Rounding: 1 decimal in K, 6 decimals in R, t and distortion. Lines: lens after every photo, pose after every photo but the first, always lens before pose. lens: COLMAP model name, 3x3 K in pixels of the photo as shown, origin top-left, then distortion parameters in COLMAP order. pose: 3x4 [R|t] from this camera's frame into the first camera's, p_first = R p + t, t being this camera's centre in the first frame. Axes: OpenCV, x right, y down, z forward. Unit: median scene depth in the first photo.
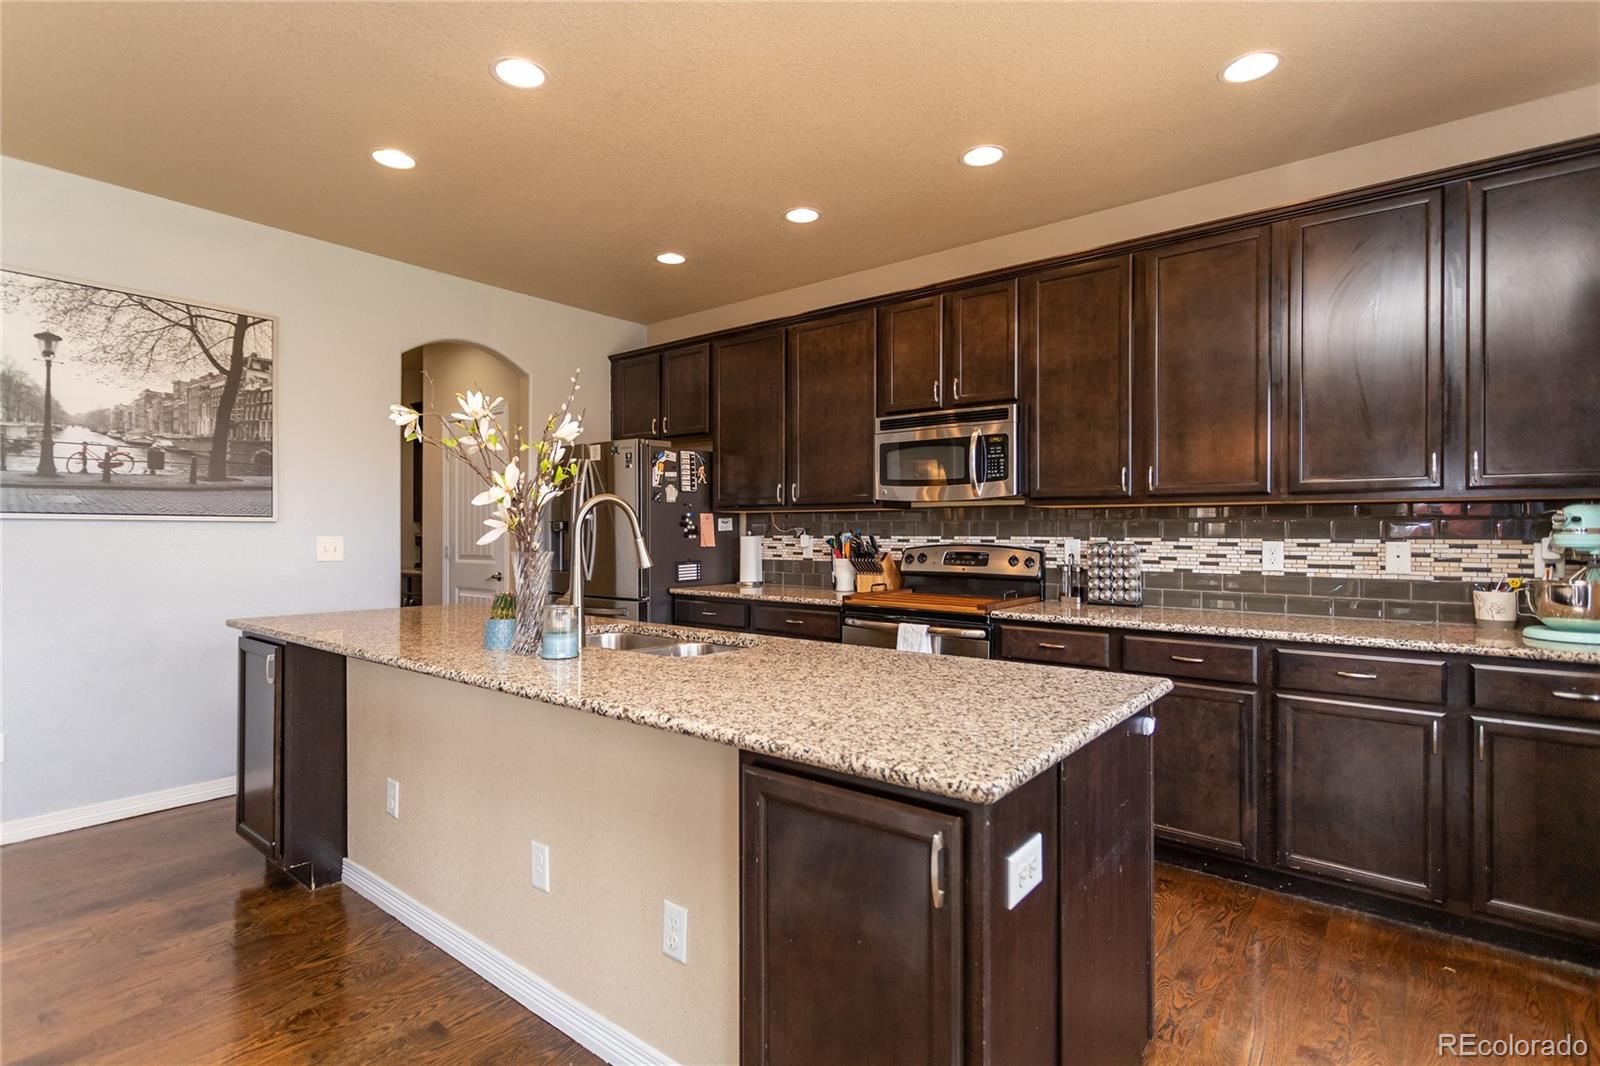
lens RADIAL K [[769.0, 0, 799.0], [0, 769.0, 516.5], [0, 0, 1]] dist [0.002580, 0.000602]
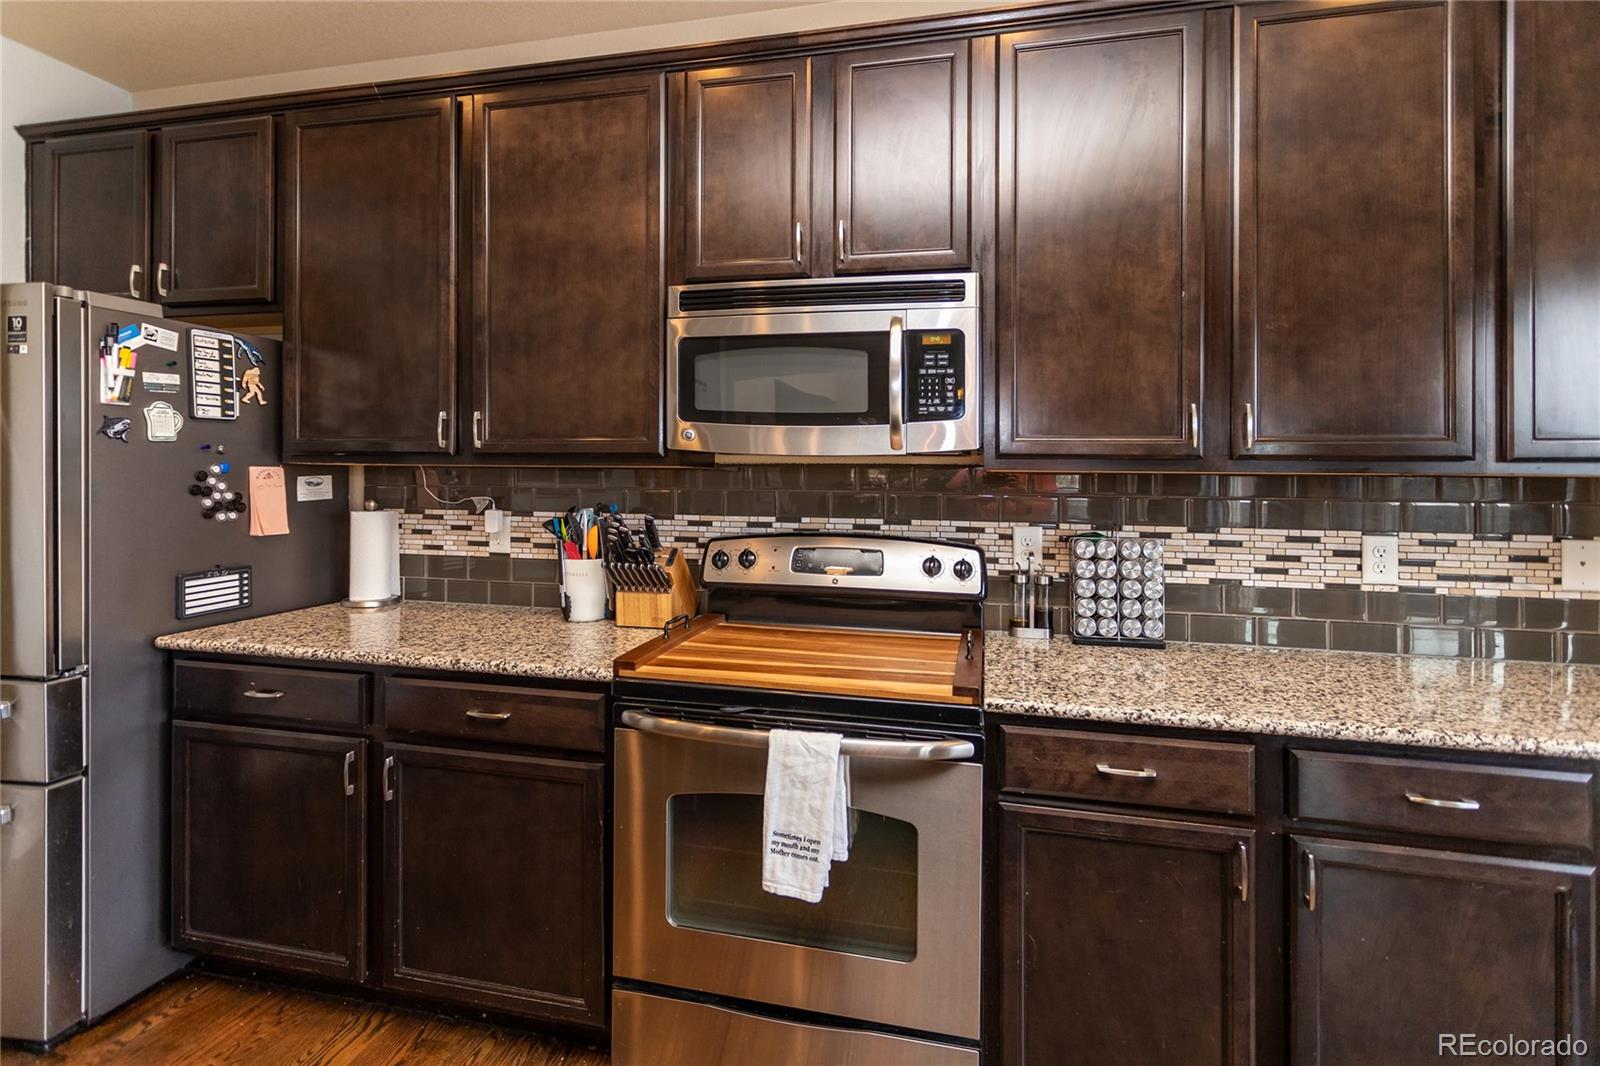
lens RADIAL K [[764.2, 0, 862.0], [0, 764.2, 485.0], [0, 0, 1]] dist [0.001509, -0.000610]
pose [[0.875185, 0.002442, 0.483783, -0.029726], [-0.016011, 0.999586, 0.023919, -0.011872], [-0.483524, -0.028680, 0.874861, 0.478915]]
